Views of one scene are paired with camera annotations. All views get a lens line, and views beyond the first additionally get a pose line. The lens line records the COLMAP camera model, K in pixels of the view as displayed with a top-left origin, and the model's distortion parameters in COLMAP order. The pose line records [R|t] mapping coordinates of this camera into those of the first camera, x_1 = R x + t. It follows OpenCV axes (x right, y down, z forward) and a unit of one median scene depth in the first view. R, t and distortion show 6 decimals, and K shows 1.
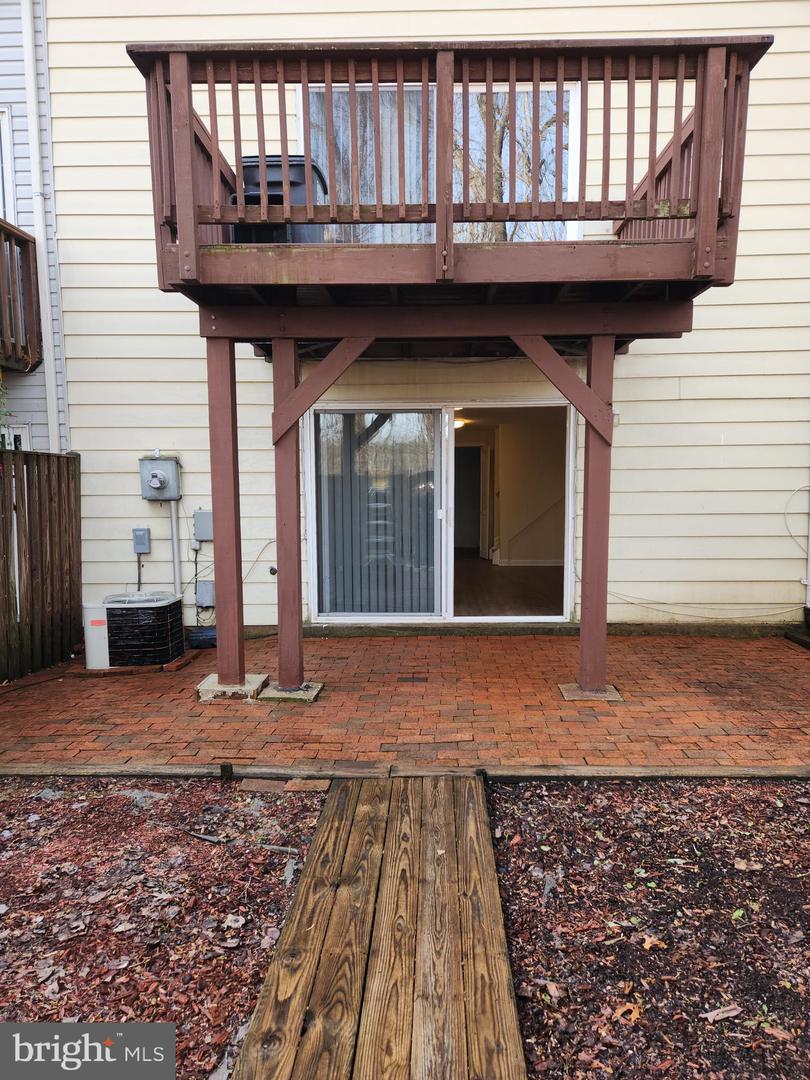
lens RADIAL K [[717.1, 0, 412.1], [0, 717.1, 552.2], [0, 0, 1]] dist [0.076622, -0.067654]
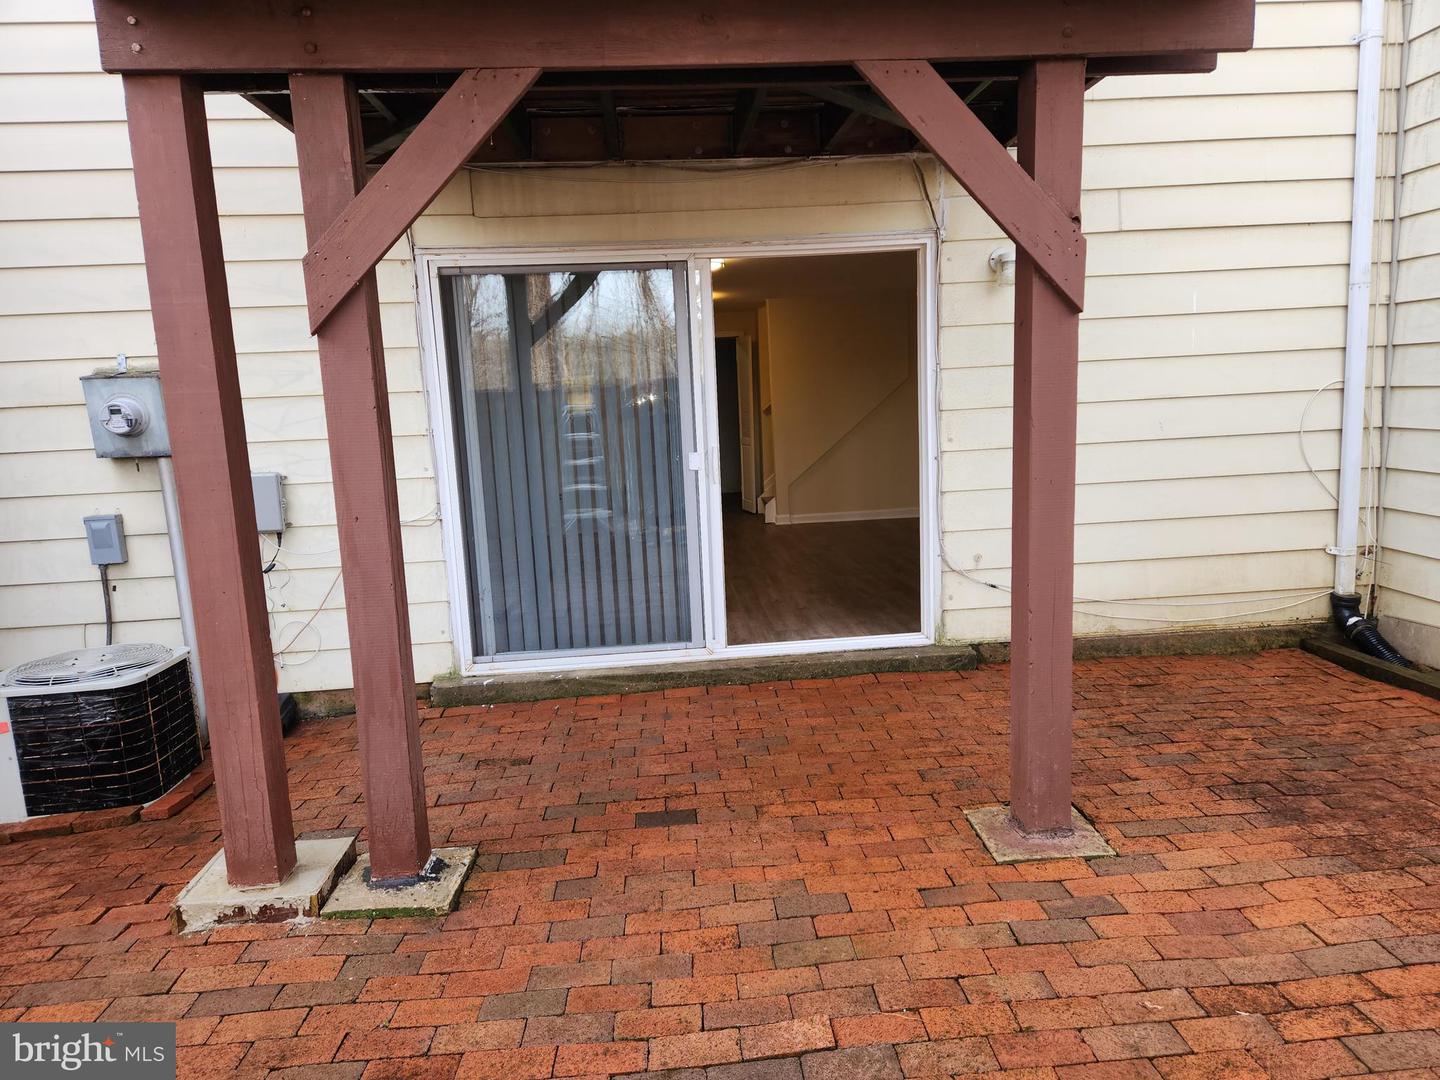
lens RADIAL K [[956.1, 0, 723.0], [0, 956.1, 543.7], [0, 0, 1]] dist [0.076622, -0.067654]
pose [[0.994300, -0.053137, 0.092437, -0.011944], [0.047422, 0.996888, 0.062965, -0.048289], [-0.095496, -0.058222, 0.993726, 0.386162]]
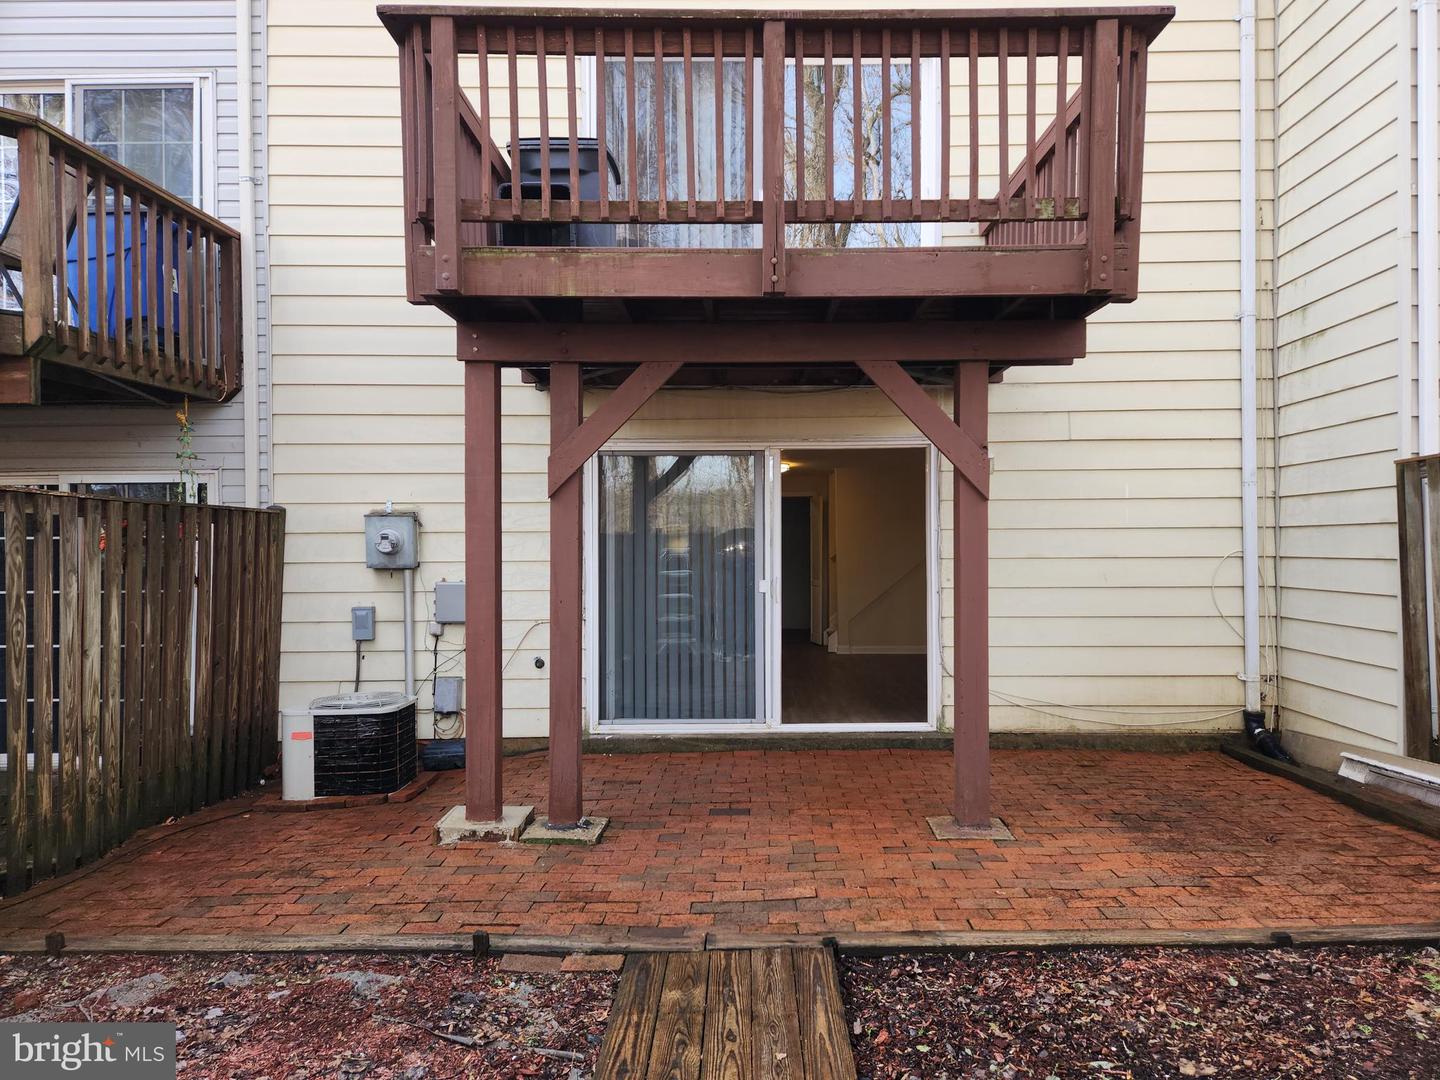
lens RADIAL K [[956.1, 0, 738.5], [0, 956.1, 540.2], [0, 0, 1]] dist [0.076622, -0.067654]
pose [[0.999700, 0.000698, 0.024491, -0.015688], [0.001713, 0.995158, -0.098277, -0.003557], [-0.024441, 0.098290, 0.994858, -0.011856]]
